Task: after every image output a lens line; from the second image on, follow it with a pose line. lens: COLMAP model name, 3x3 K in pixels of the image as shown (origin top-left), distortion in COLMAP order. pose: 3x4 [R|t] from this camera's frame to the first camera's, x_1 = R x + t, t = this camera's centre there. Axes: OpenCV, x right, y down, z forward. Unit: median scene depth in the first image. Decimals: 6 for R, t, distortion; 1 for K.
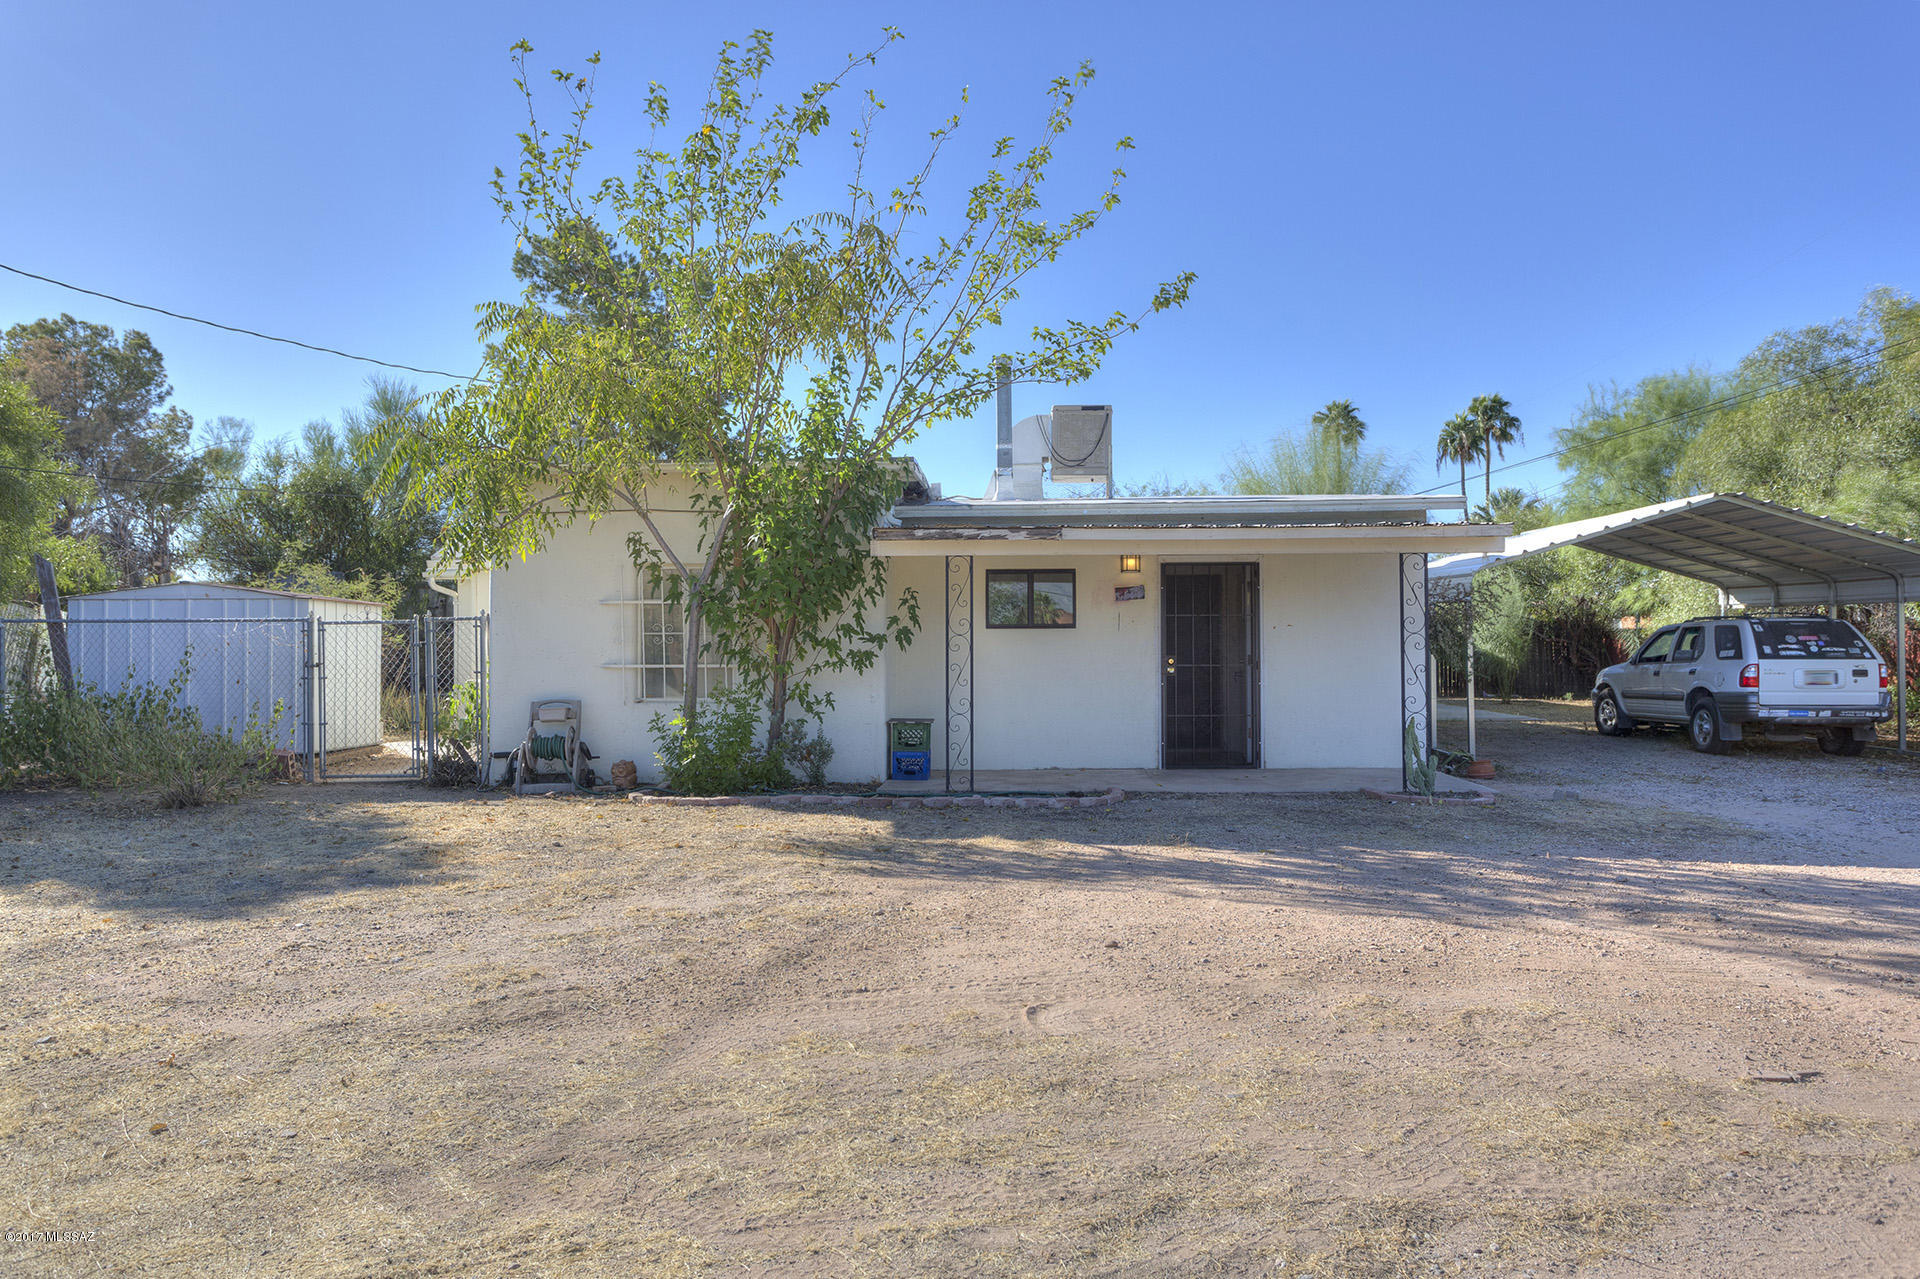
lens RADIAL K [[1370.1, 0, 961.7], [0, 1370.1, 611.6], [0, 0, 1]] dist [-0.002495, -0.001540]
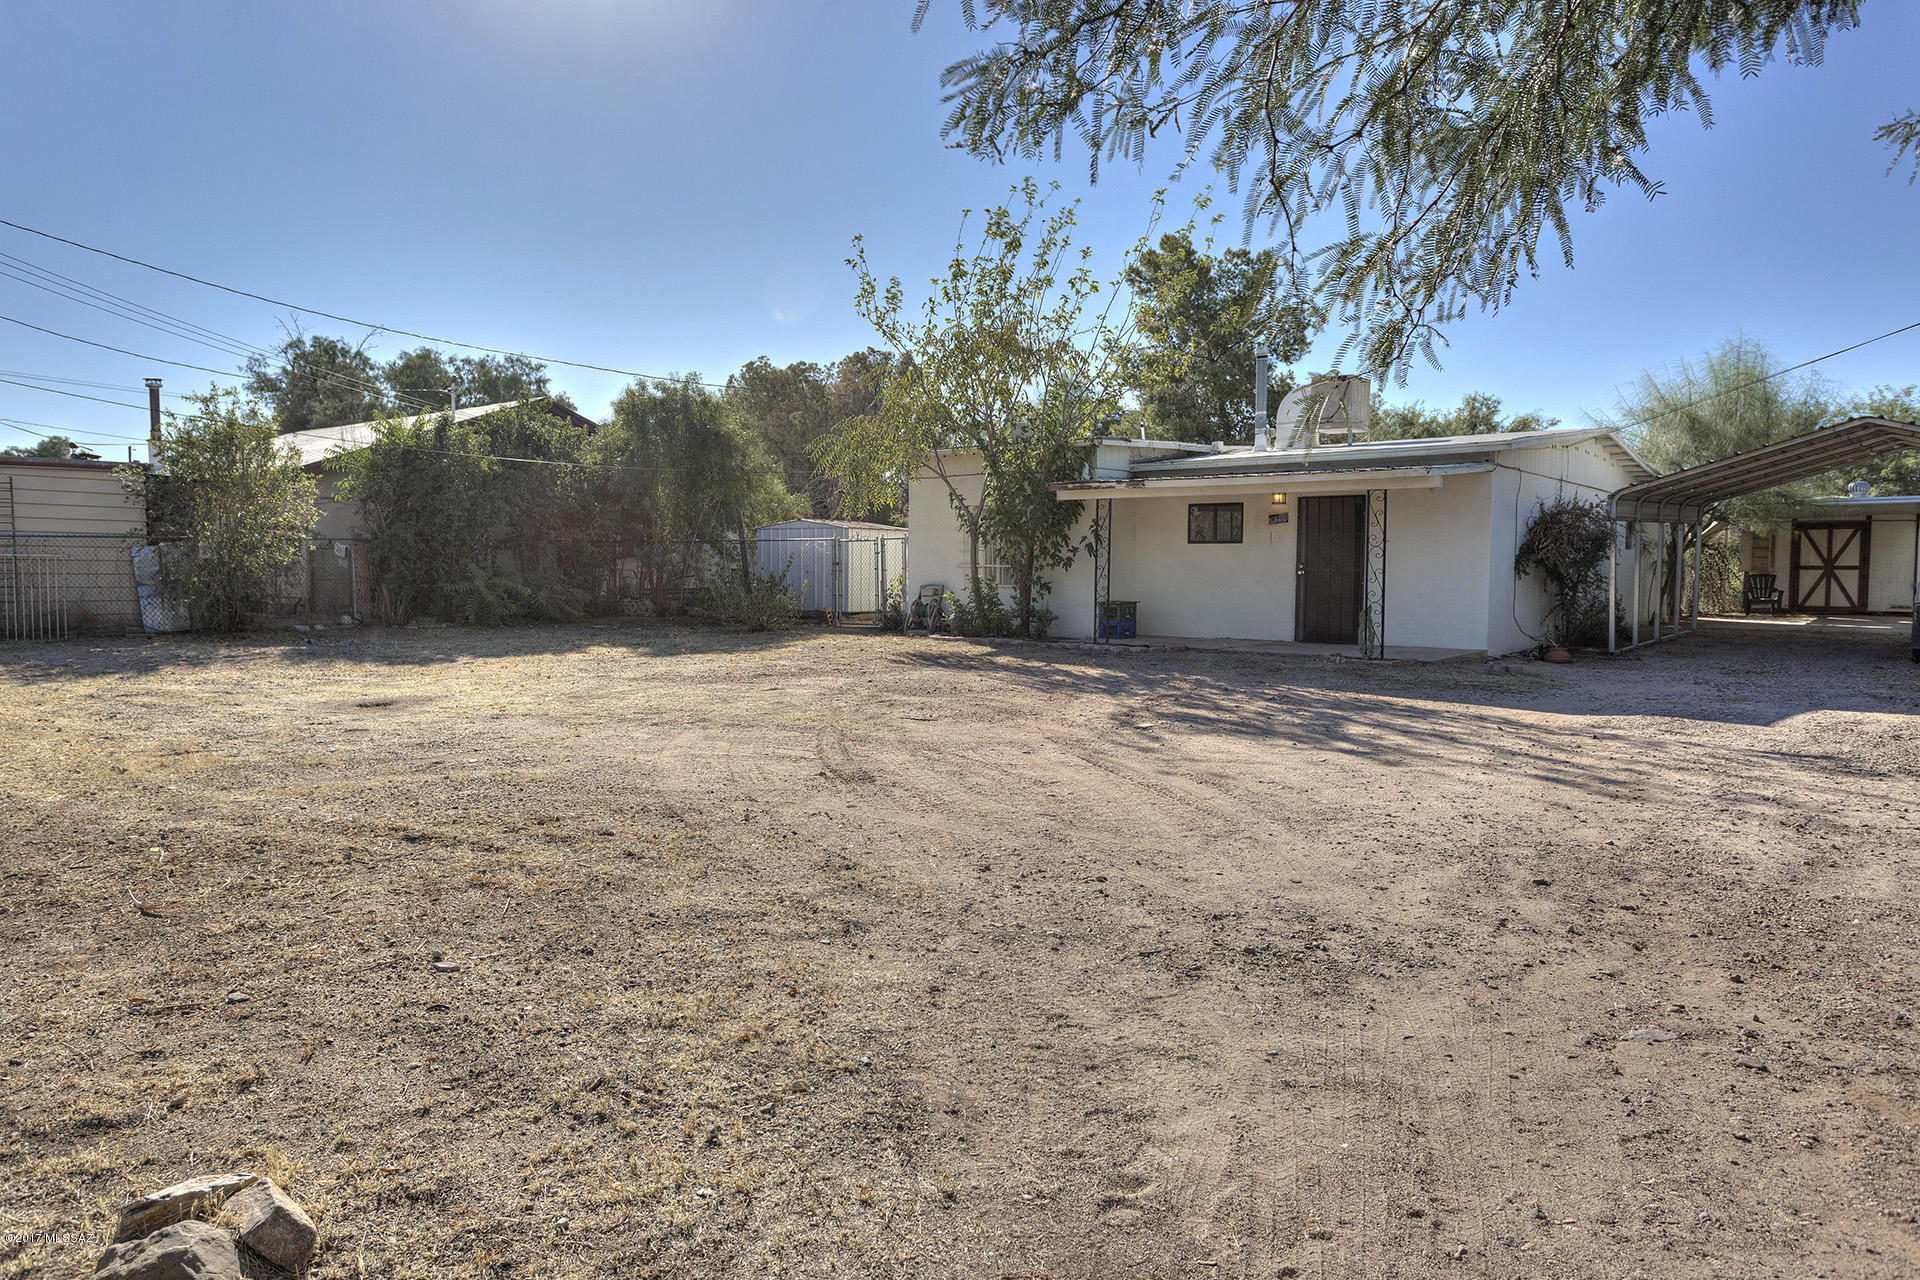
lens RADIAL K [[1215.9, 0, 960.0], [0, 1215.9, 640.0], [0, 0, 1]] dist [-0.002200, -0.000759]
pose [[0.809648, 0.044380, -0.585235, 0.606570], [0.009372, 0.996032, 0.088499, -0.002735], [0.586840, -0.077138, 0.806020, -0.238800]]
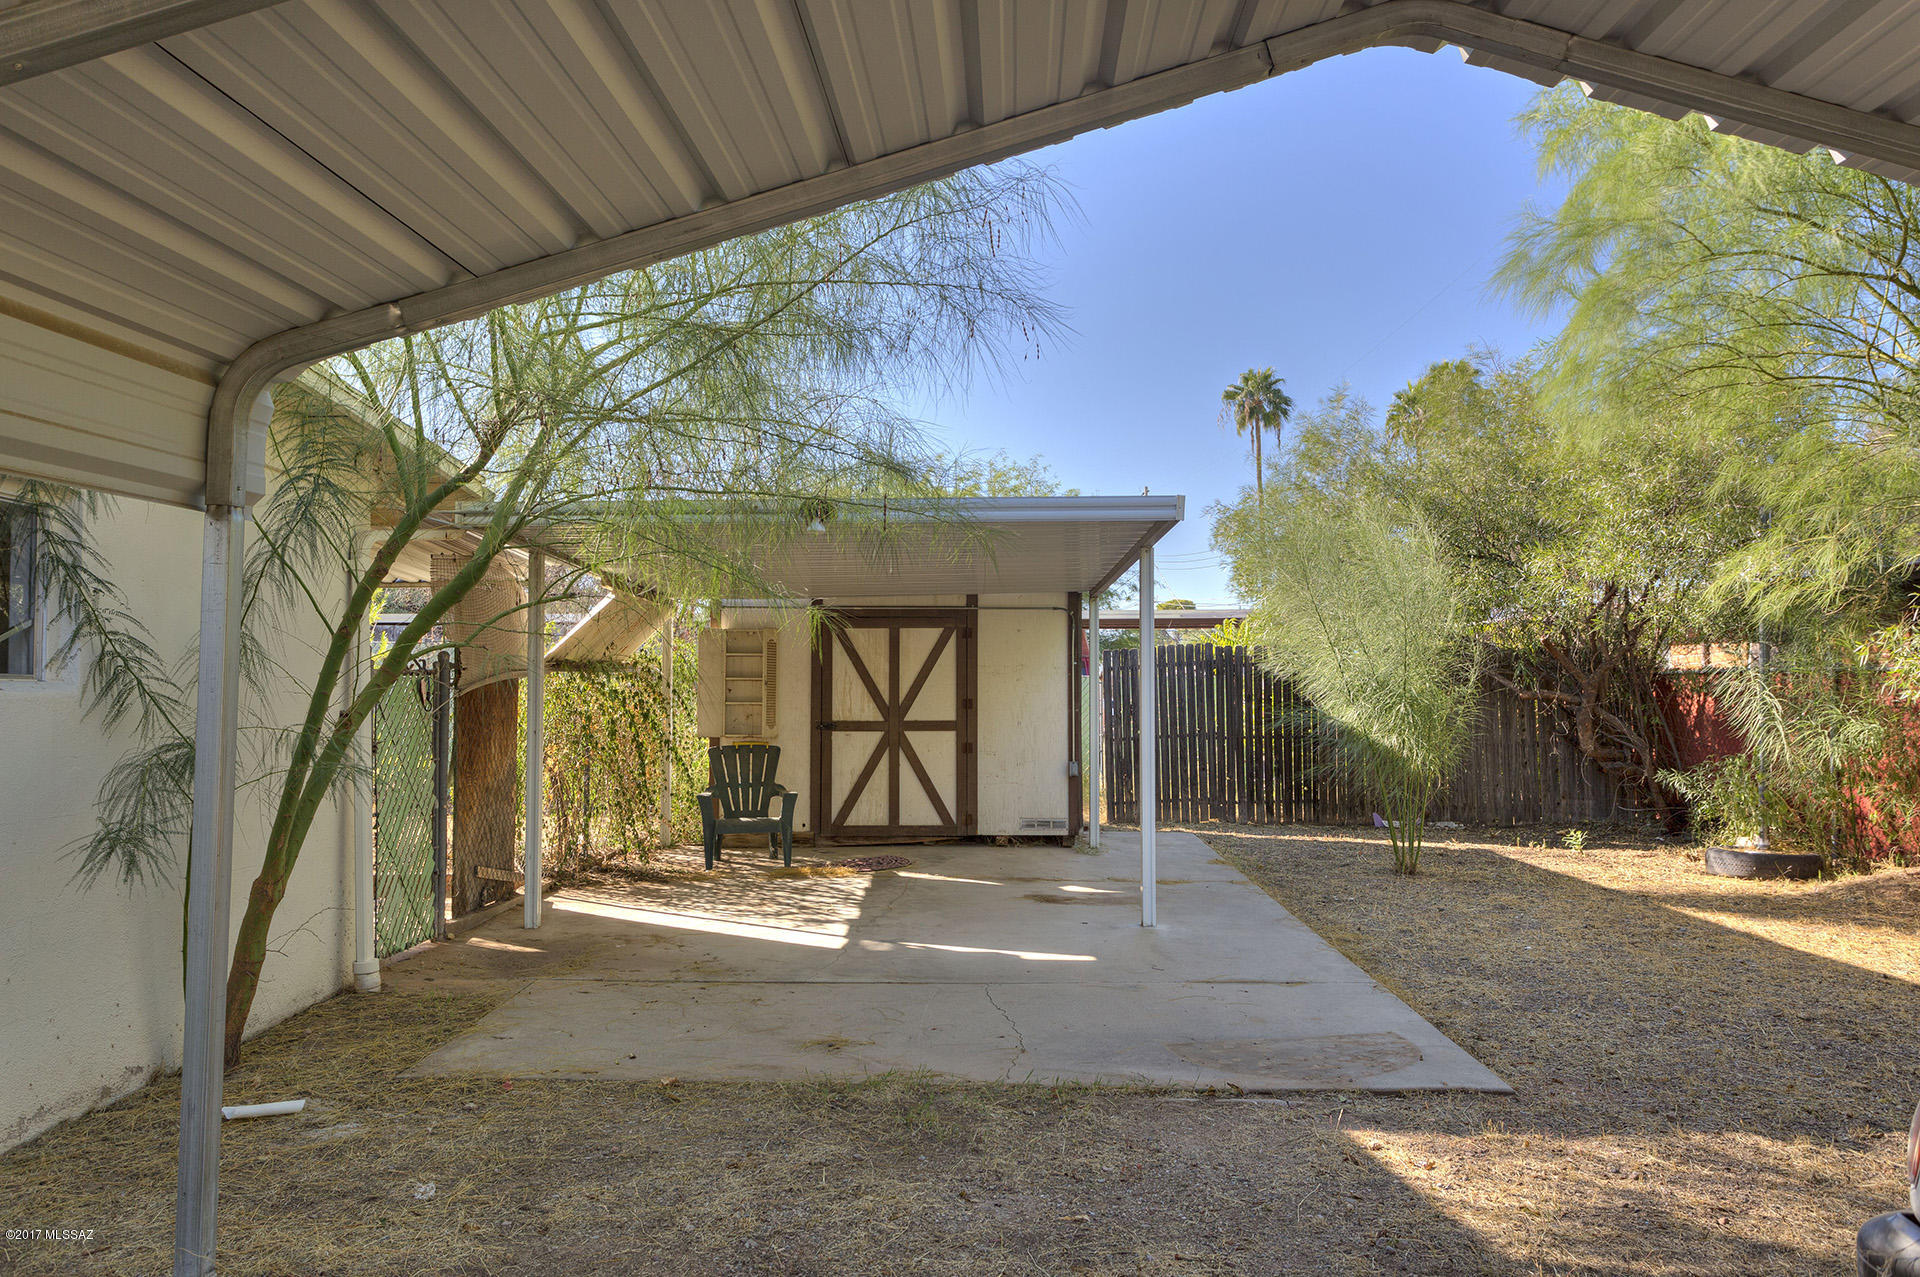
lens RADIAL K [[1458.7, 0, 960.0], [0, 1458.7, 638.5], [0, 0, 1]] dist [0.069421, 0.000125]
pose [[0.999429, 0.008106, 0.032816, 0.600378], [-0.007815, 0.999929, -0.008986, 0.022508], [-0.032887, 0.008725, 0.999421, 1.382435]]
